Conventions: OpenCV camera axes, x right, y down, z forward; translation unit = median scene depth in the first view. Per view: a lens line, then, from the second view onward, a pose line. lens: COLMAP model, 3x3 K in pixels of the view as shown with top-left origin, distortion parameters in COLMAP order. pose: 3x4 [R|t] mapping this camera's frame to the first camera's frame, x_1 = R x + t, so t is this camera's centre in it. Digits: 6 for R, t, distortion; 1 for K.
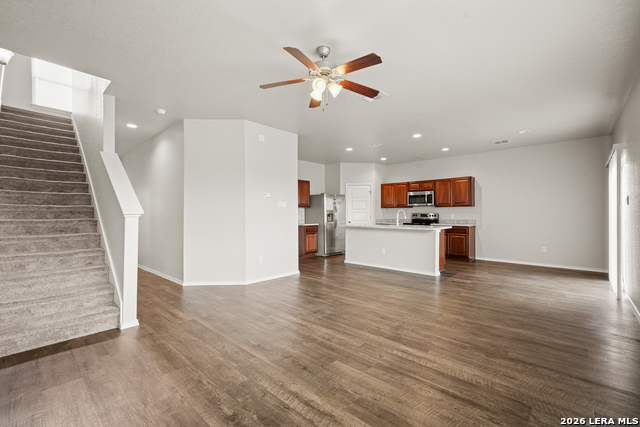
lens RADIAL K [[279.6, 0, 317.0], [0, 279.6, 213.9], [0, 0, 1]] dist [0.008556, 0.000959]
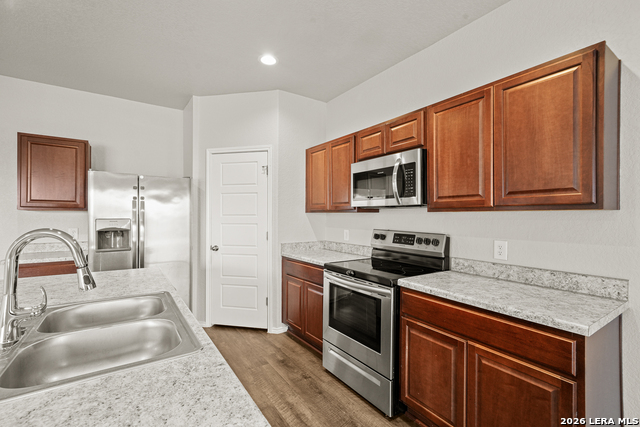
lens RADIAL K [[287.8, 0, 316.8], [0, 287.8, 215.6], [0, 0, 1]] dist [0.011983, 0.000433]
pose [[0.973448, 0.009131, -0.228728, 0.379715], [-0.010009, 0.999946, -0.002678, -0.018571], [0.228691, 0.004896, 0.973487, 0.709698]]
